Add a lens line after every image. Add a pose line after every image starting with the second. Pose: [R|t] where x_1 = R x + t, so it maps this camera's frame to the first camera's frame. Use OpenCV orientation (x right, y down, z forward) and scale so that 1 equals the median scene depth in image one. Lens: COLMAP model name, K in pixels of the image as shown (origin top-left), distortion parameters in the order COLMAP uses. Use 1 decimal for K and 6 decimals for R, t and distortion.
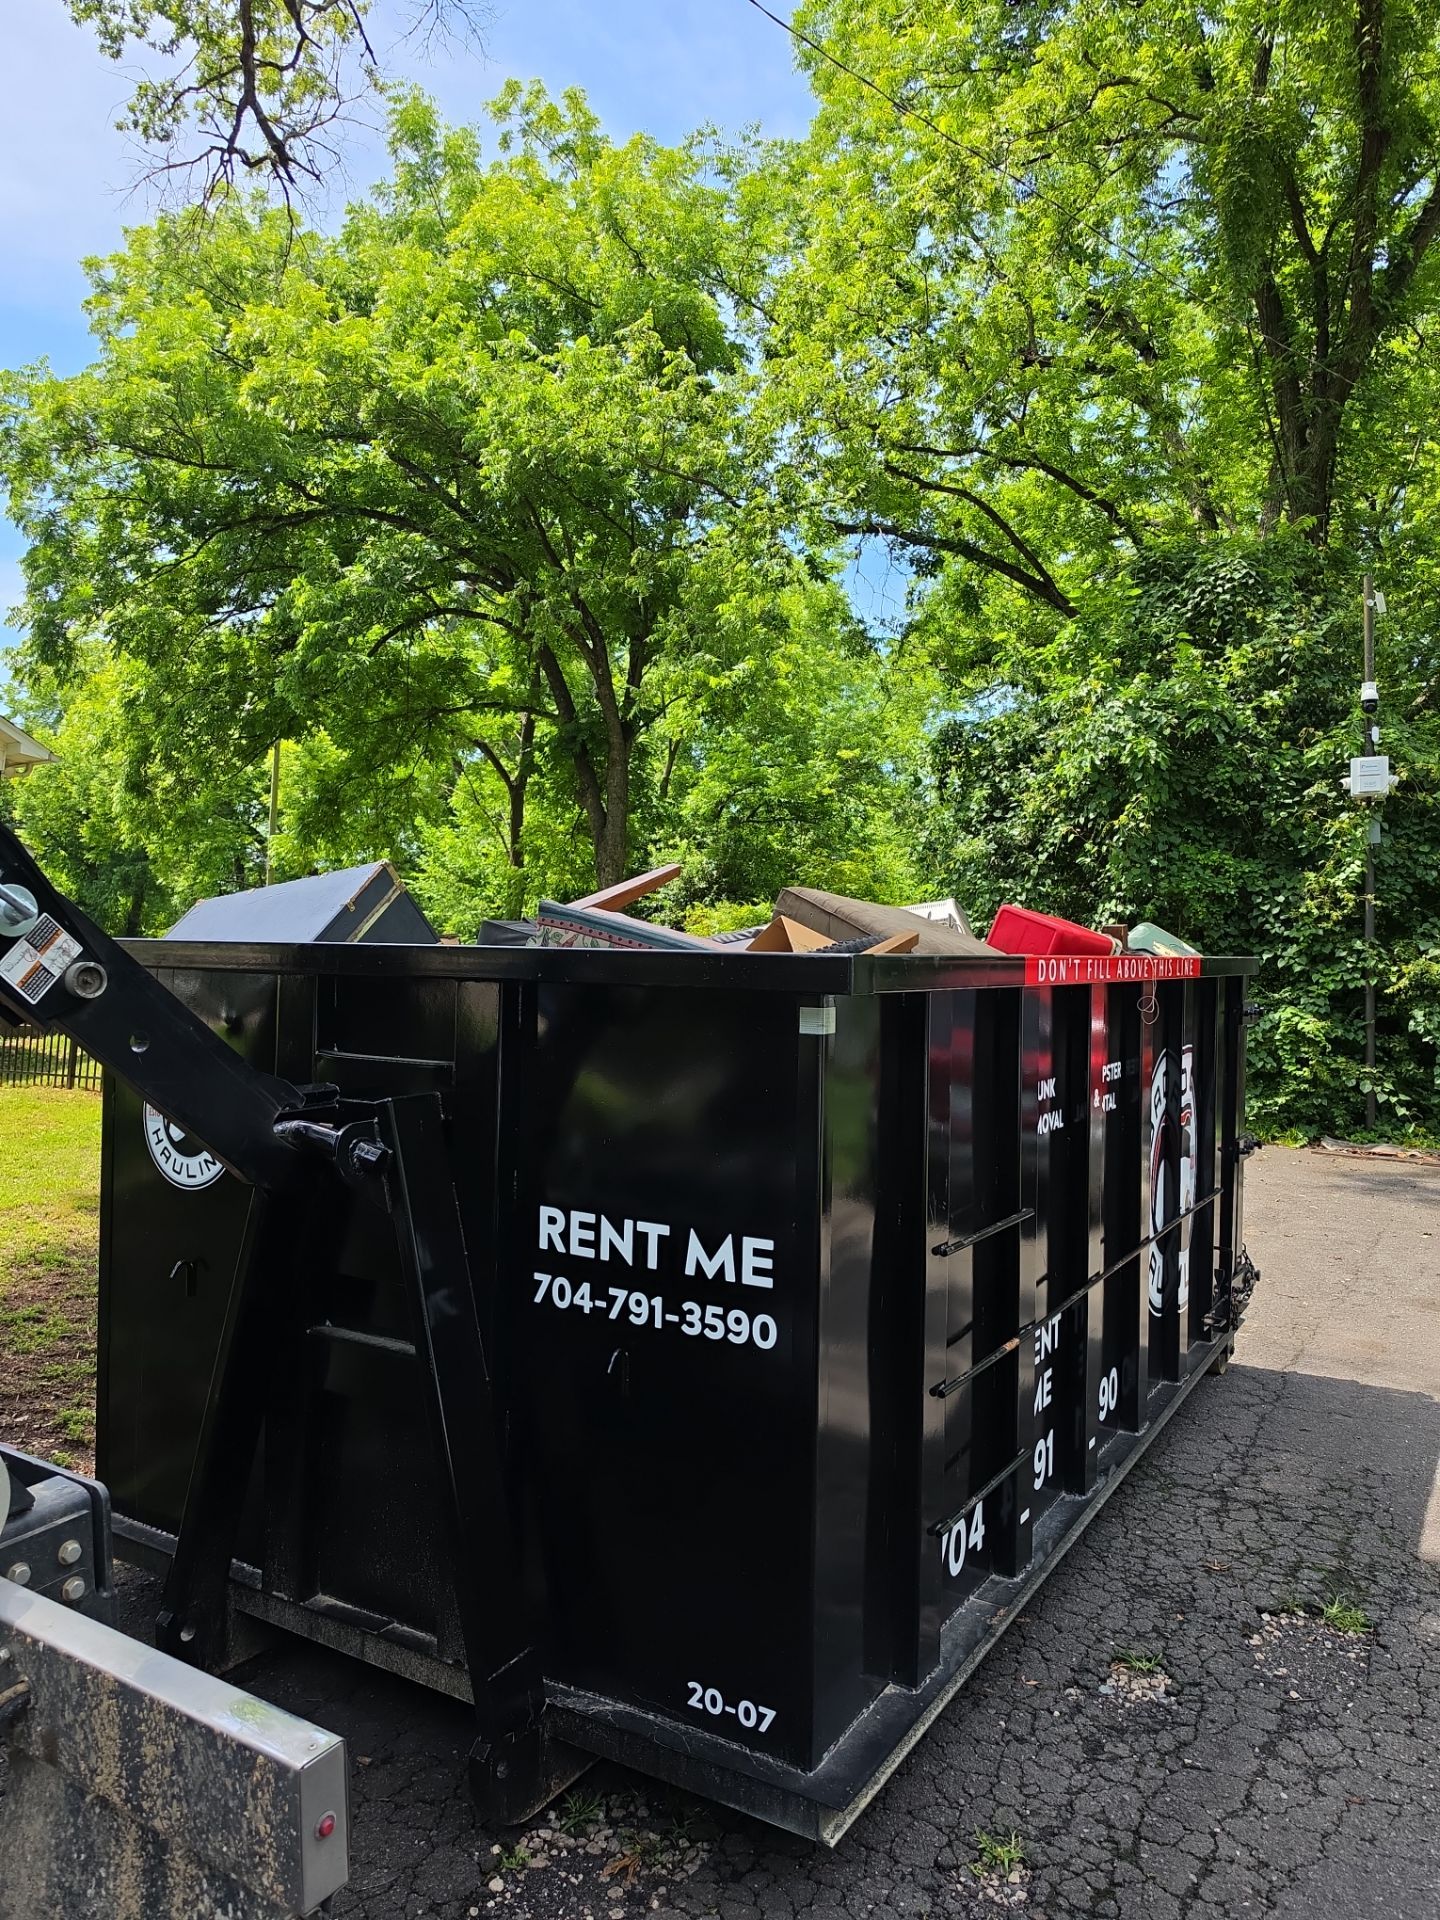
lens RADIAL K [[1424.3, 0, 691.5], [0, 1424.3, 967.1], [0, 0, 1]] dist [0.095894, -0.105275]
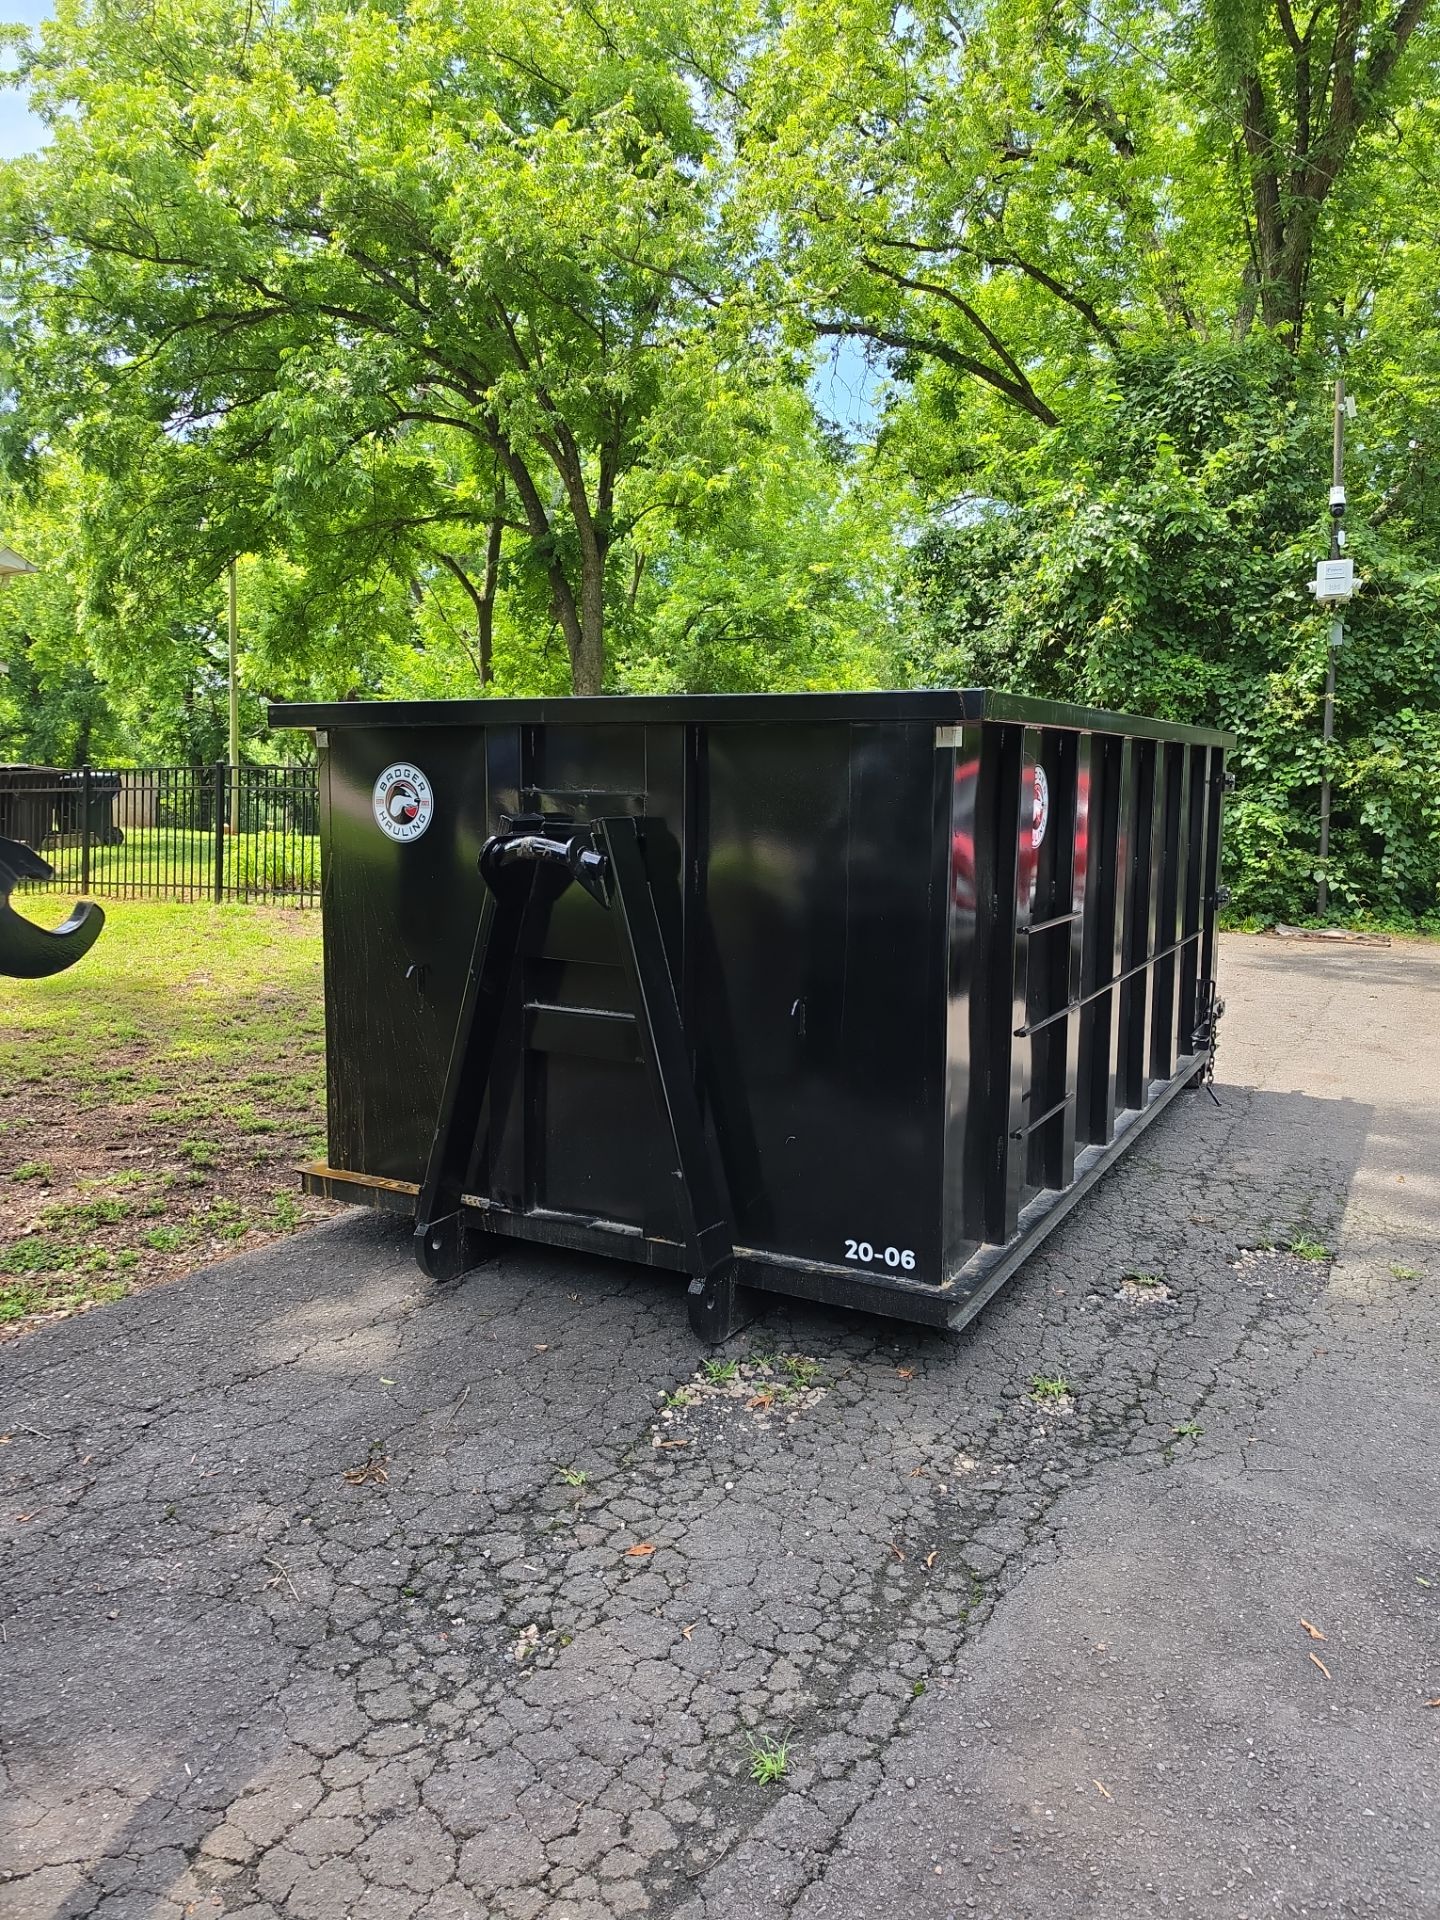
lens RADIAL K [[1424.3, 0, 691.5], [0, 1424.3, 967.1], [0, 0, 1]] dist [0.095894, -0.105275]
pose [[0.999346, -0.012395, 0.033965, -0.029044], [0.008309, 0.992993, 0.117877, 0.015878], [-0.035188, -0.117517, 0.992447, -0.044049]]
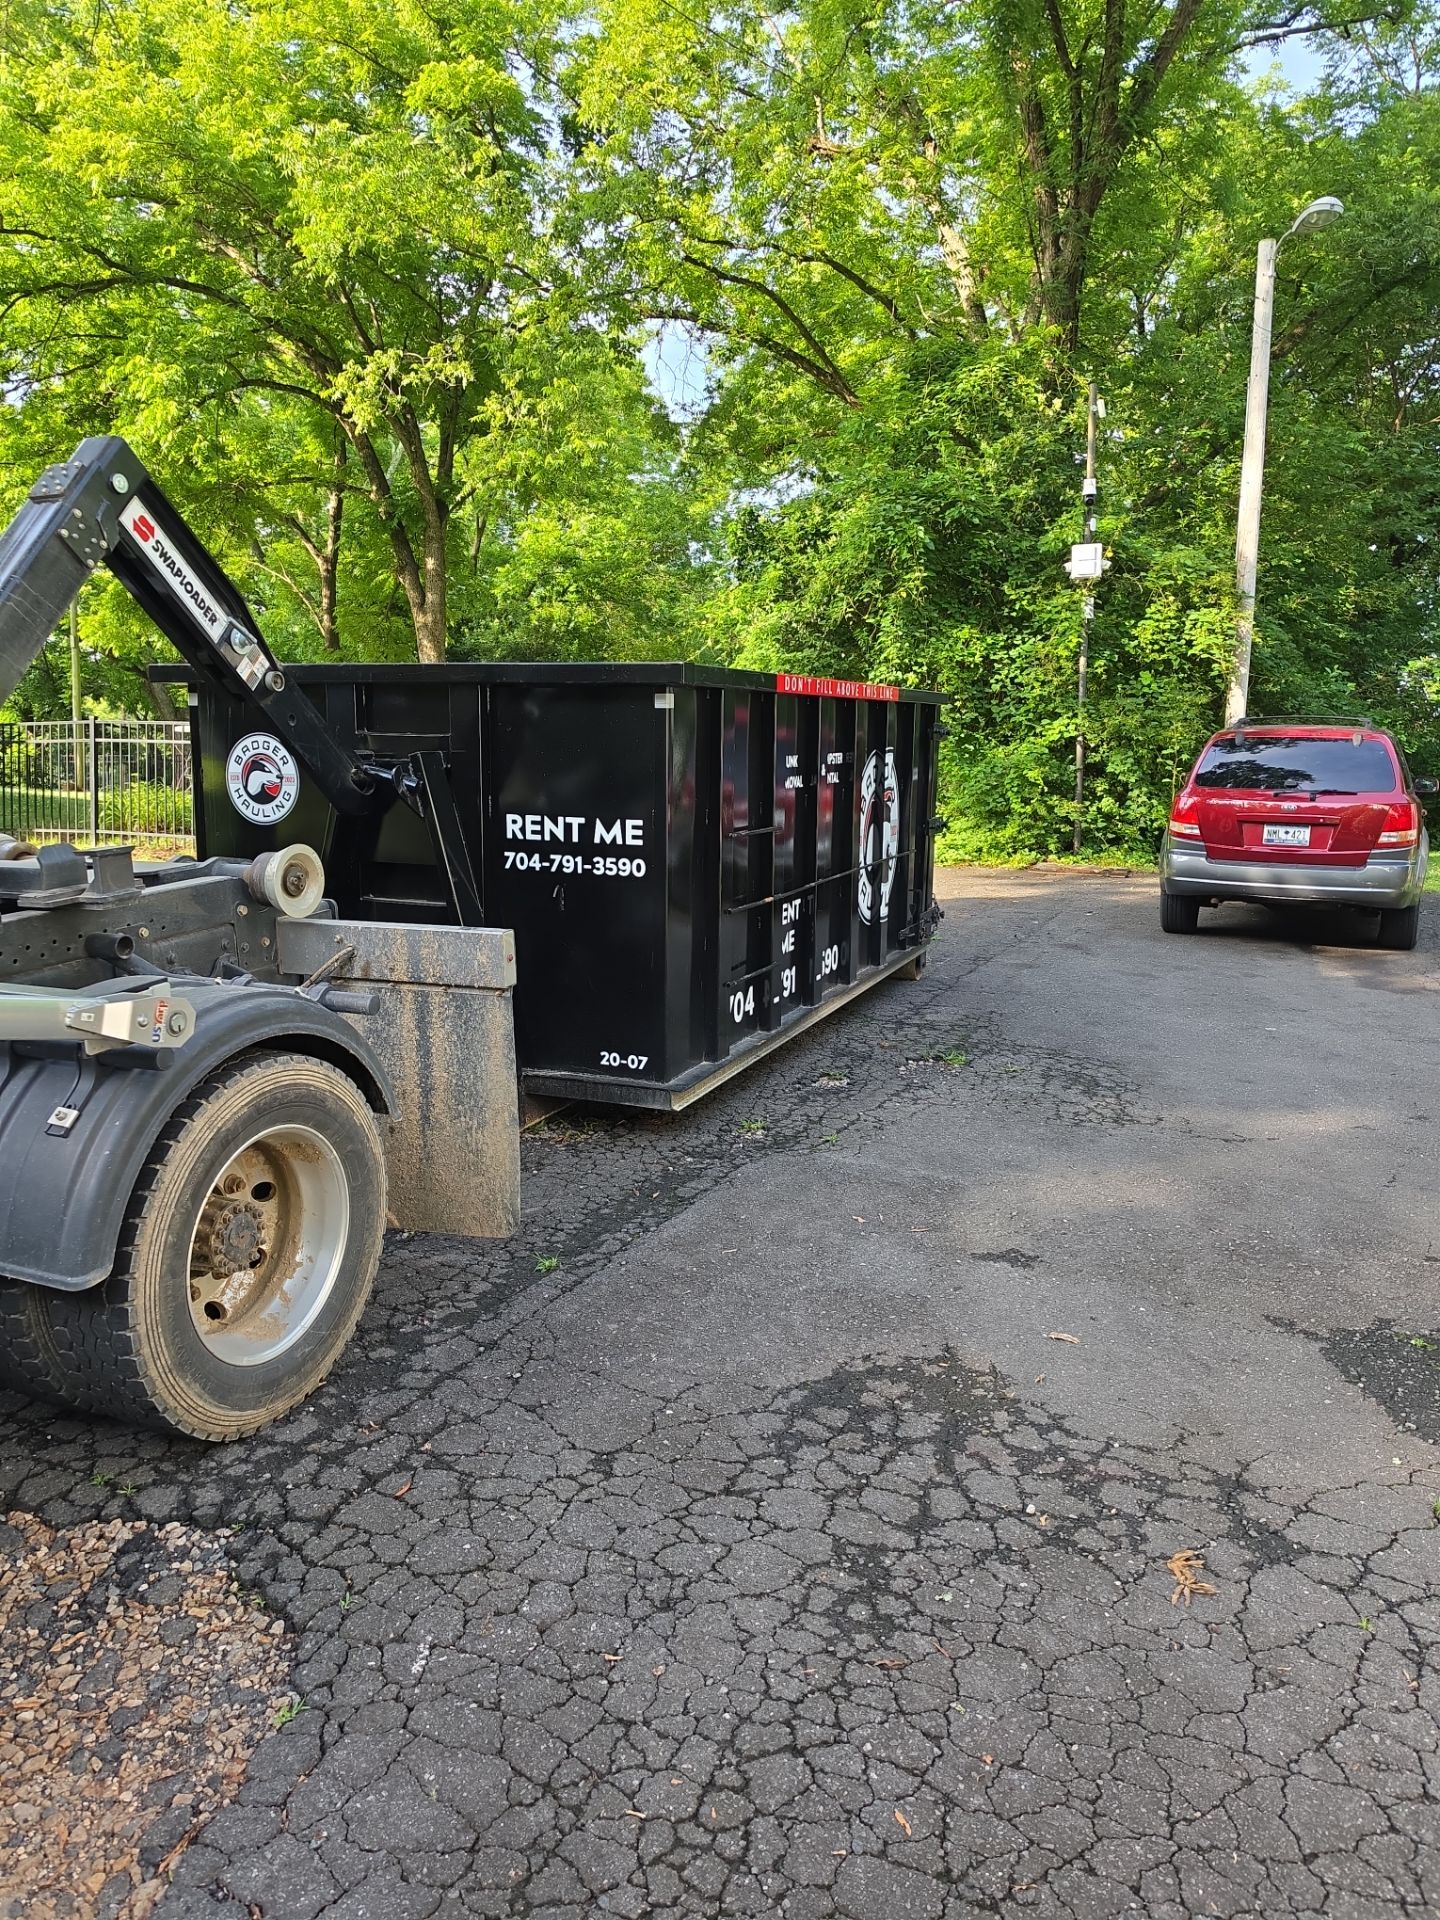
lens RADIAL K [[1431.8, 0, 694.6], [0, 1431.8, 950.0], [0, 0, 1]] dist [0.211184, -0.356804]
pose [[0.990342, -0.029815, 0.135400, -0.025072], [0.011792, 0.991178, 0.132013, 0.020928], [-0.138142, -0.129142, 0.981957, -0.163010]]
